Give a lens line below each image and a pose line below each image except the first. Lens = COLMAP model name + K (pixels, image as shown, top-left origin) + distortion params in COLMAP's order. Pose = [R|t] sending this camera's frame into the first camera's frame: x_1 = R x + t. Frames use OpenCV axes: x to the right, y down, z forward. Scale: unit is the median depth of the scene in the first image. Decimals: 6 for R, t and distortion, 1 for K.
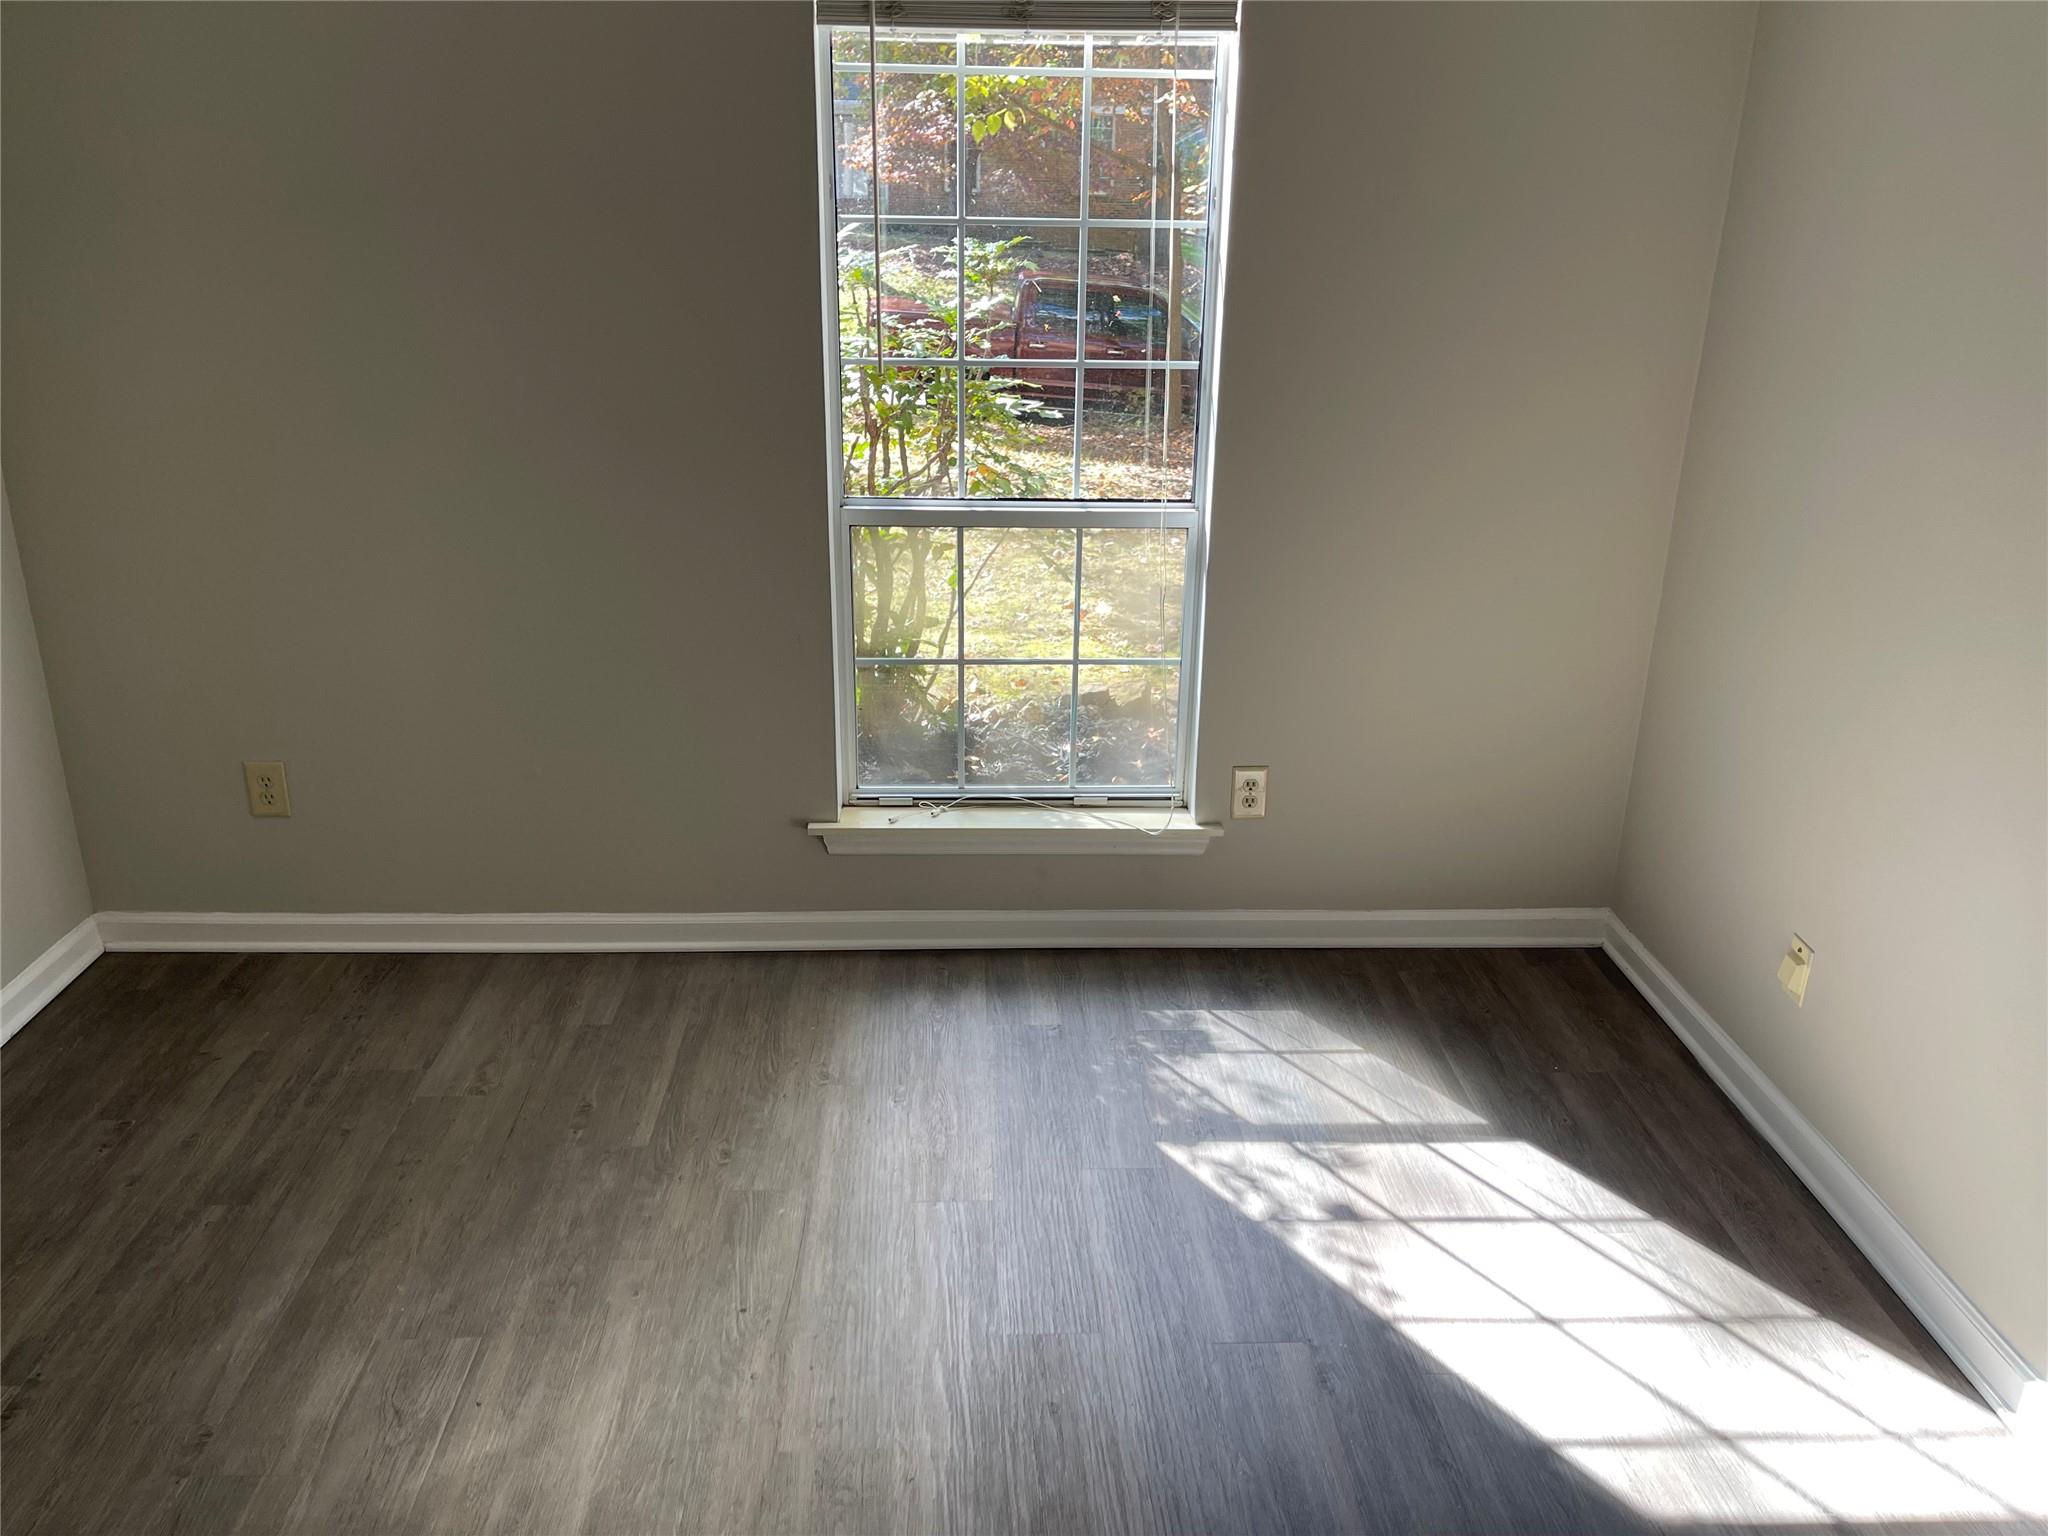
lens RADIAL K [[1554.0, 0, 1030.6], [0, 1554.0, 766.8], [0, 0, 1]] dist [0.072863, -0.077427]
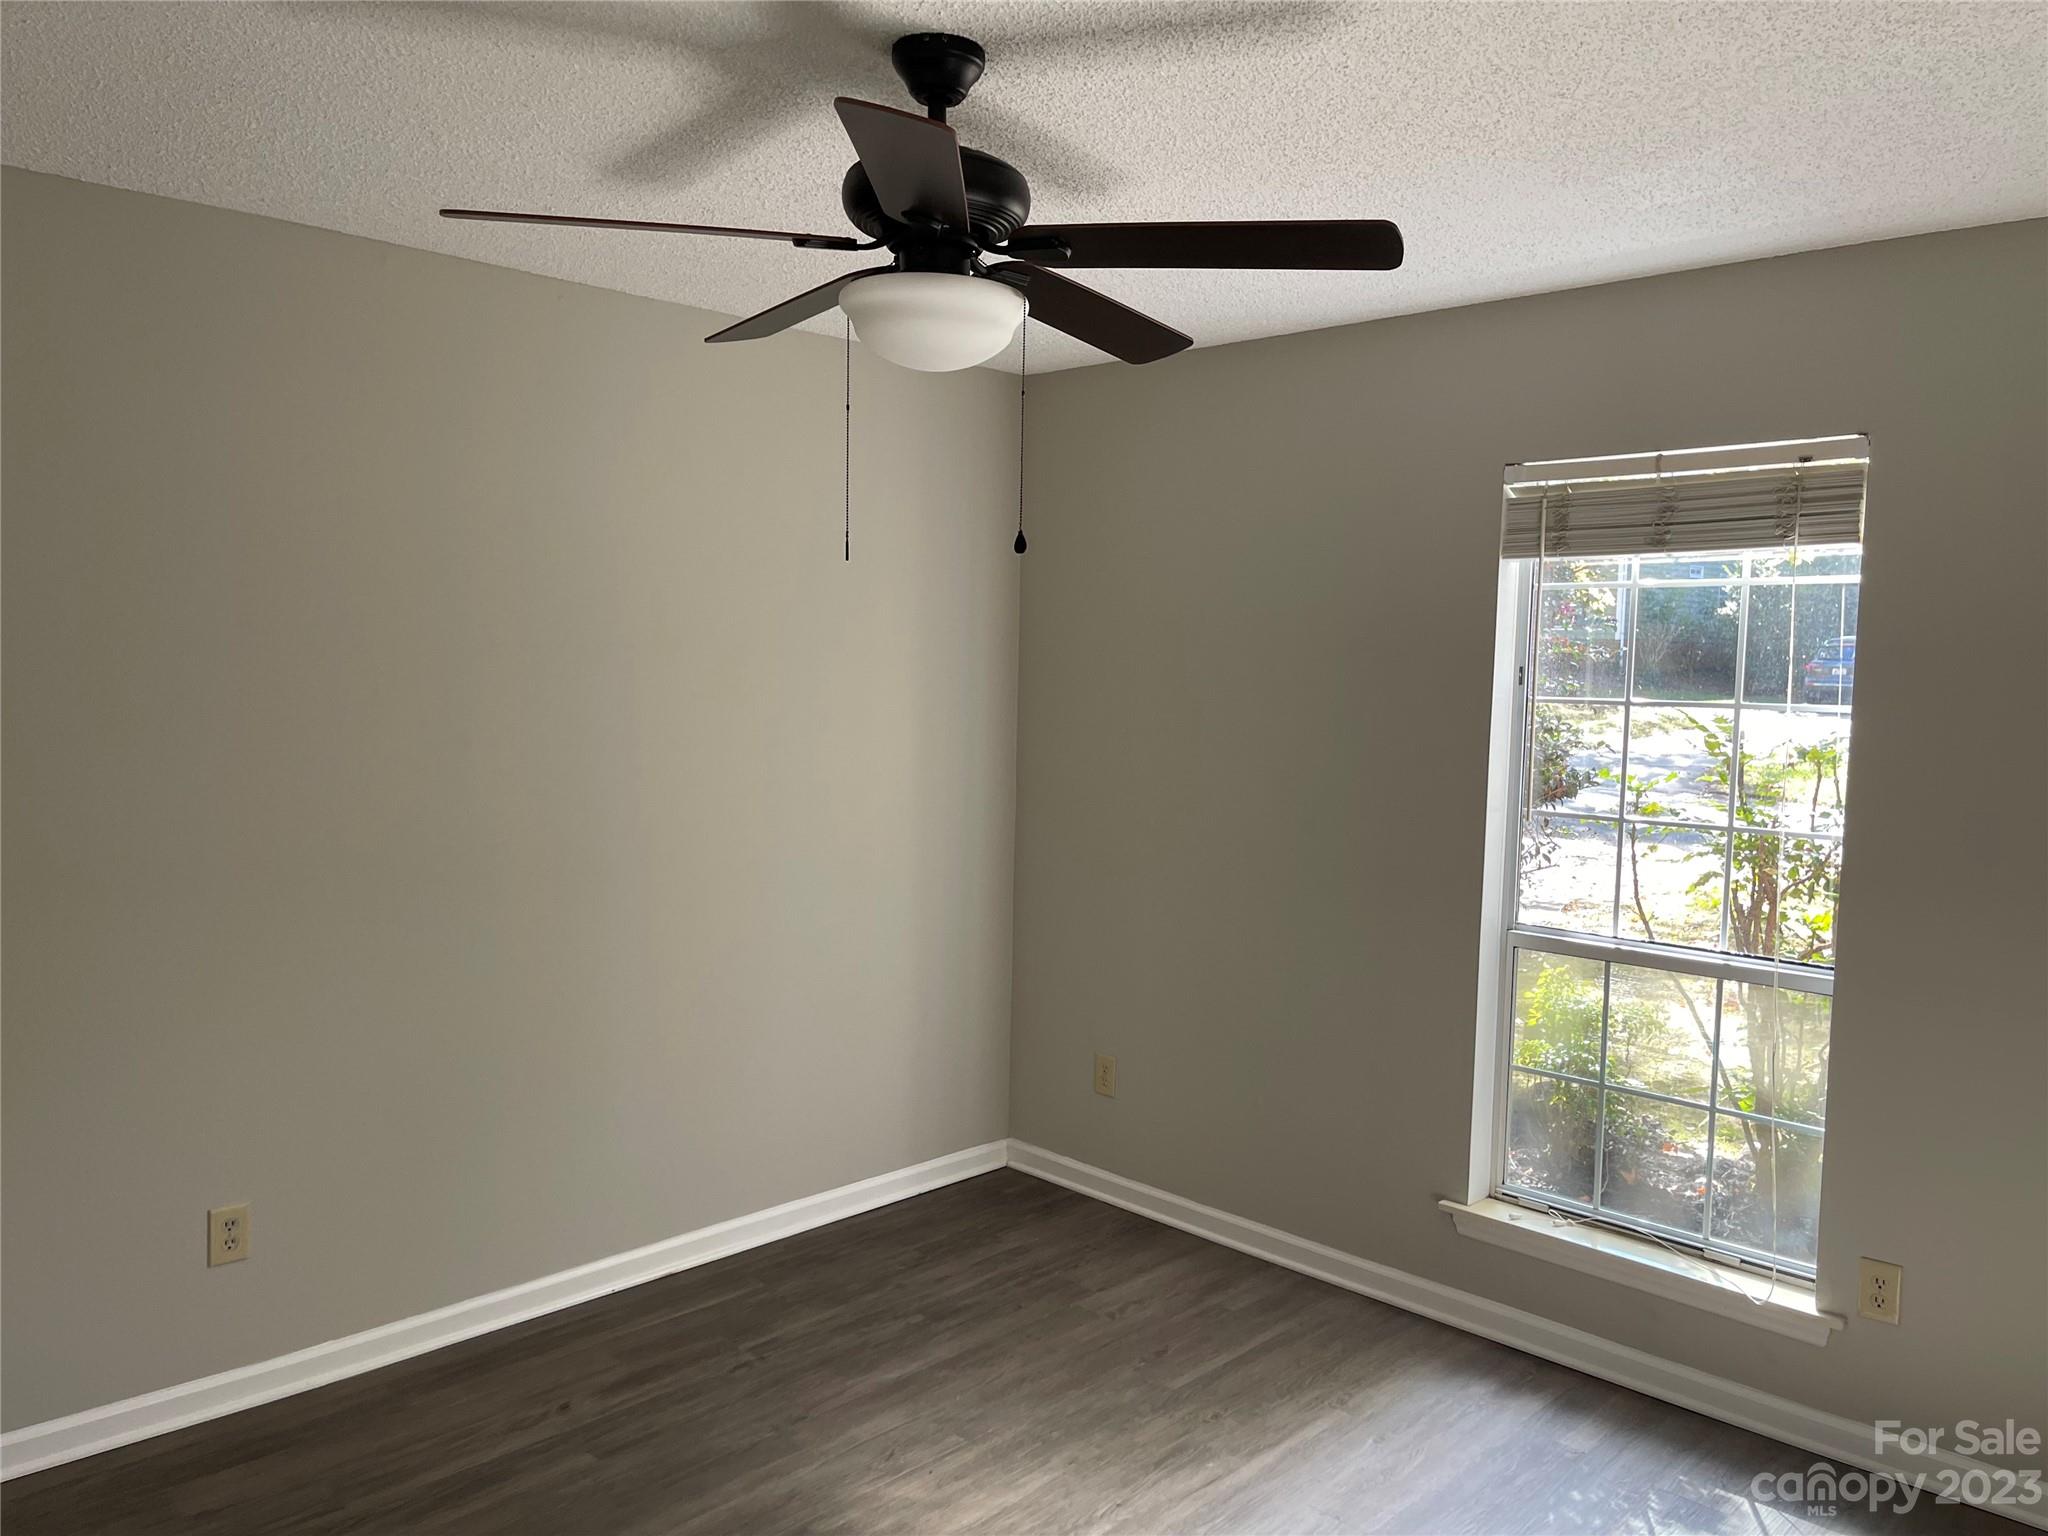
lens RADIAL K [[1554.0, 0, 1038.5], [0, 1554.0, 775.8], [0, 0, 1]] dist [0.072863, -0.077427]
pose [[0.683662, 0.051668, -0.727968, 0.536776], [-0.252609, 0.952584, -0.169625, 0.011842], [0.684686, 0.299857, 0.664297, -0.058782]]
